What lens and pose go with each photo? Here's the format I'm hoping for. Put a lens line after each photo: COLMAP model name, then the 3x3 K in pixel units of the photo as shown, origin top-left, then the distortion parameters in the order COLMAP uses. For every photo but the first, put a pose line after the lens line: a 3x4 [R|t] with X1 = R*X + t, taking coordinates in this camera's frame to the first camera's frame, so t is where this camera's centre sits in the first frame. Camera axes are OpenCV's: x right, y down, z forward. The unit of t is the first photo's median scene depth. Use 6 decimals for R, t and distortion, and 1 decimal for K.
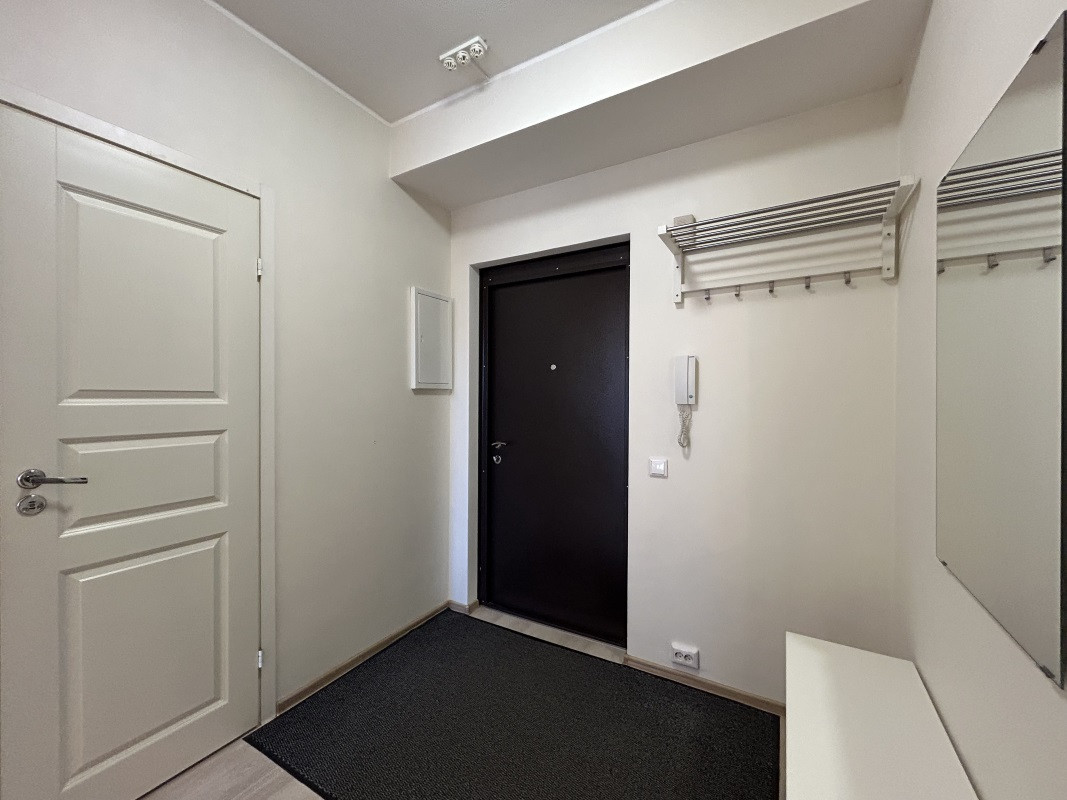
lens RADIAL K [[438.3, 0, 533.5], [0, 438.3, 400.0], [0, 0, 1]] dist [0.003779, 0.000329]
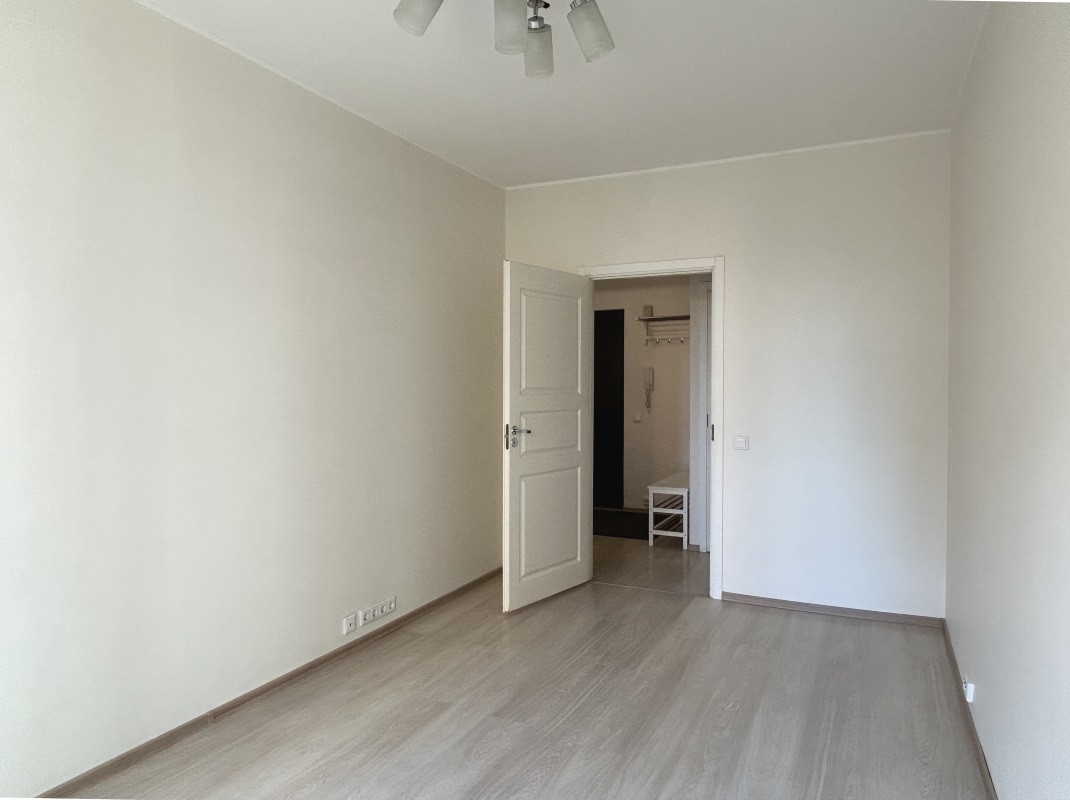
lens RADIAL K [[695.2, 0, 535.0], [0, 695.2, 400.0], [0, 0, 1]] dist [-0.000189, -0.000132]
pose [[0.997782, -0.004913, 0.066392, -0.472140], [0.003686, 0.999820, 0.018587, -0.002394], [-0.066471, -0.018301, 0.997621, -2.522085]]
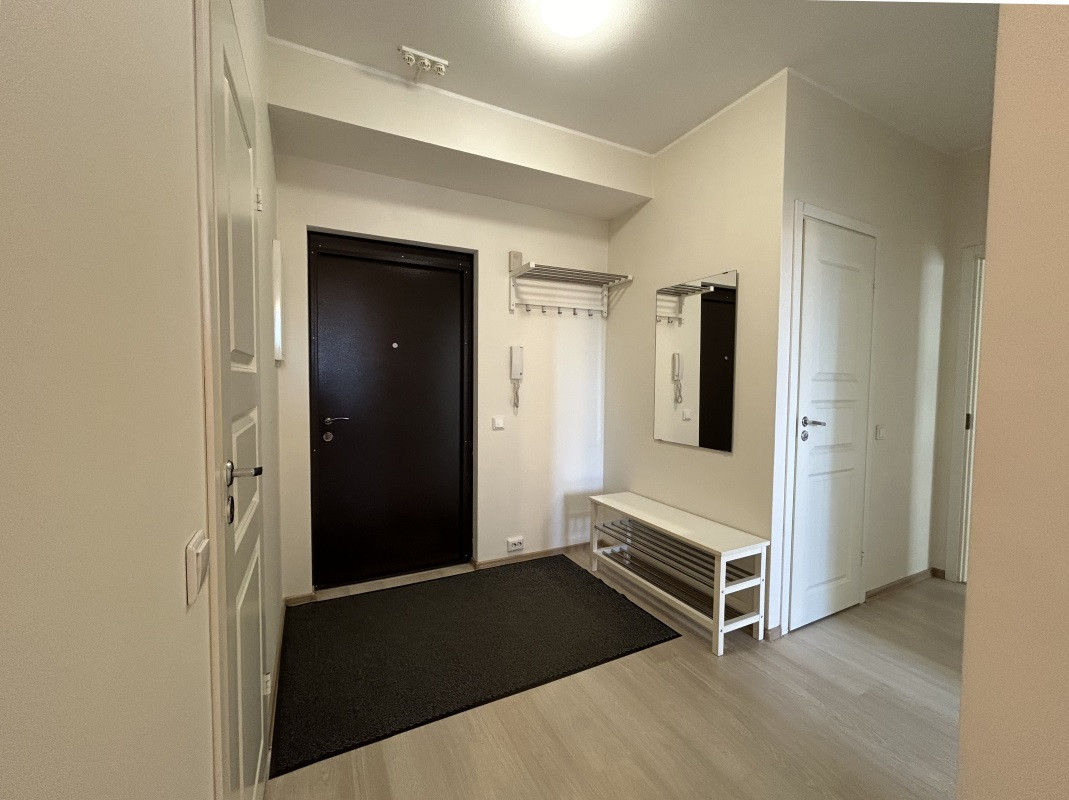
lens RADIAL K [[439.1, 0, 534.5], [0, 439.1, 400.0], [0, 0, 1]] dist [0.003779, 0.000329]
pose [[0.541515, -0.034474, 0.839984, -0.881737], [-0.002321, 0.999094, 0.042500, 0.018214], [-0.840688, -0.024964, 0.540945, 0.131932]]
